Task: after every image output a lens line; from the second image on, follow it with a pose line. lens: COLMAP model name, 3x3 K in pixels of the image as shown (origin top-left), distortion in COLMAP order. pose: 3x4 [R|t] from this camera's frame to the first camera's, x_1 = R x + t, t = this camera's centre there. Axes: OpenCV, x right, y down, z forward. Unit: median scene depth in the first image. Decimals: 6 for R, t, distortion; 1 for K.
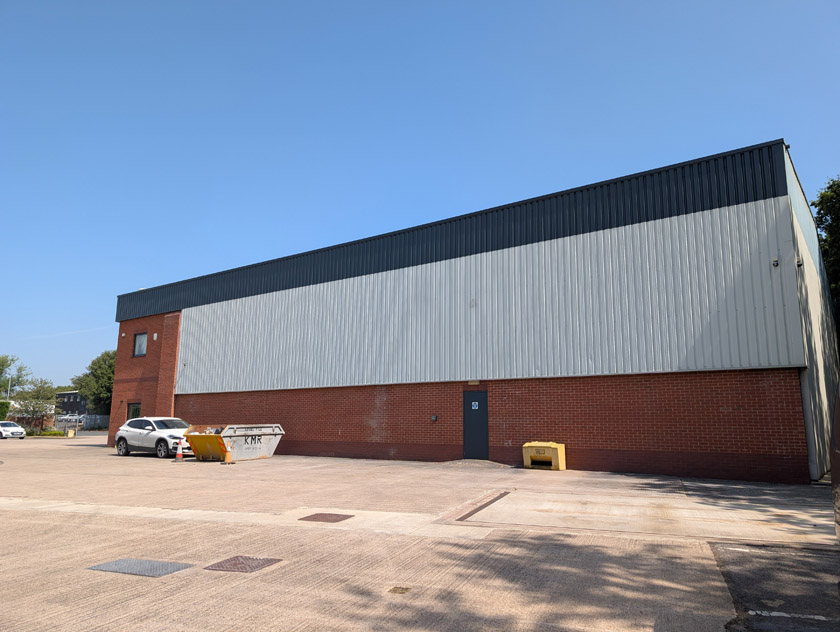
lens RADIAL K [[605.5, 0, 421.0], [0, 605.5, 320.8], [0, 0, 1]] dist [0.030234, -0.006021]
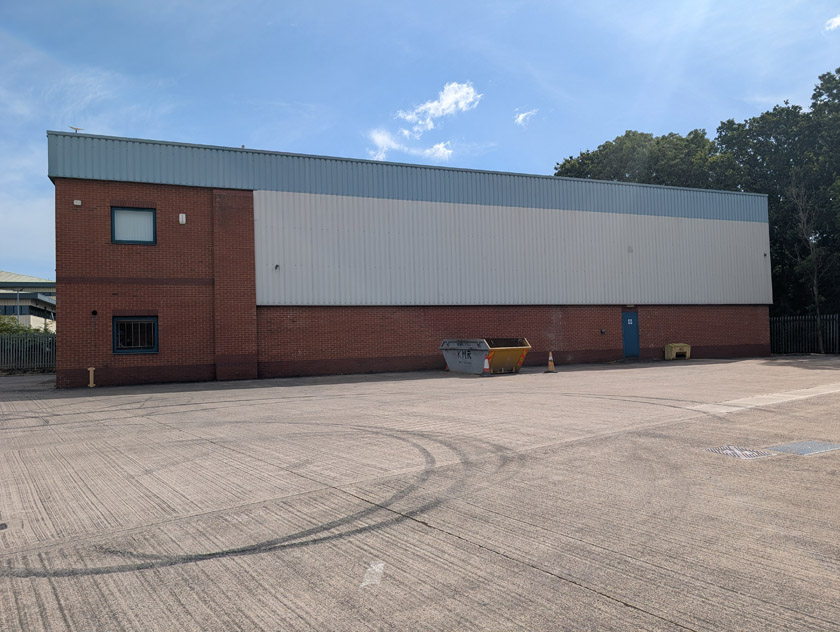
lens RADIAL K [[605.5, 0, 421.0], [0, 605.5, 320.8], [0, 0, 1]] dist [0.030234, -0.006021]
pose [[0.530241, -0.002491, 0.847843, -1.252127], [-0.121349, 0.989477, 0.078799, 0.075911], [-0.839118, -0.144667, 0.524359, 0.593144]]
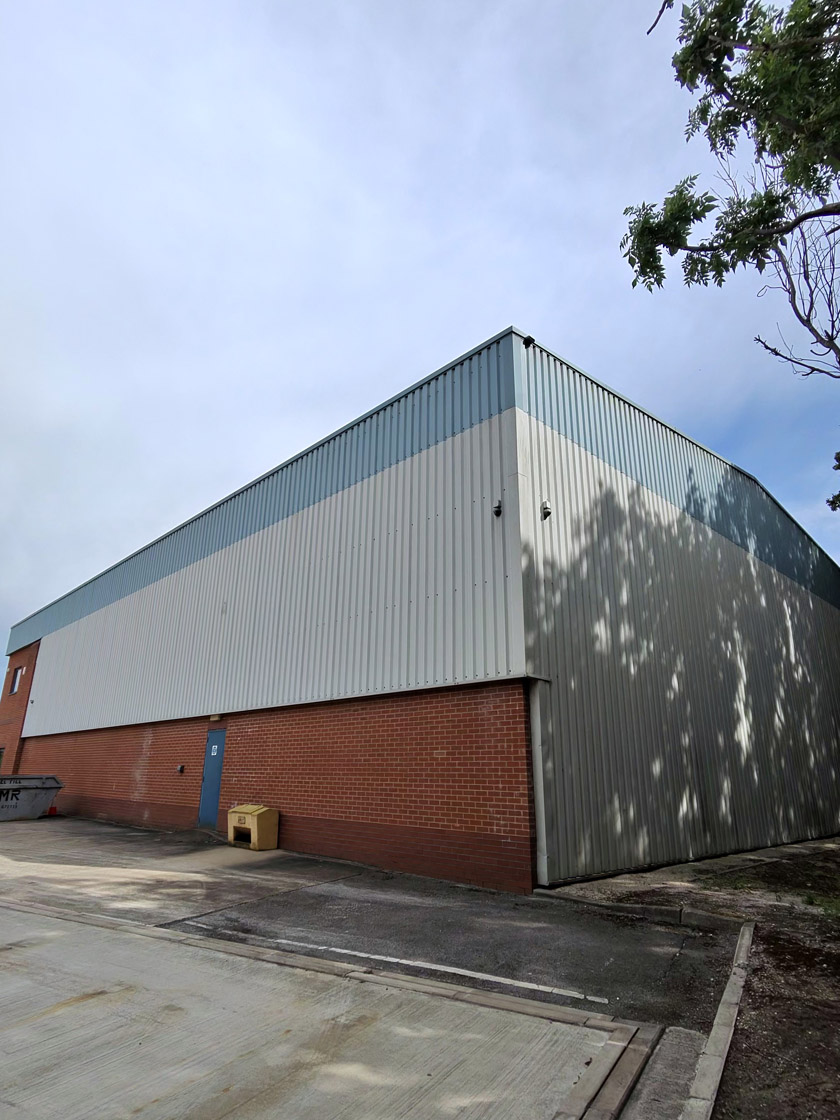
lens RADIAL K [[649.1, 0, 427.9], [0, 649.1, 563.6], [0, 0, 1]] dist [-0.016371, 0.001158]
pose [[0.985735, -0.048874, -0.161050, 0.421354], [0.024599, 0.988470, -0.149406, 0.038449], [0.166495, 0.143313, 0.975572, 0.242010]]
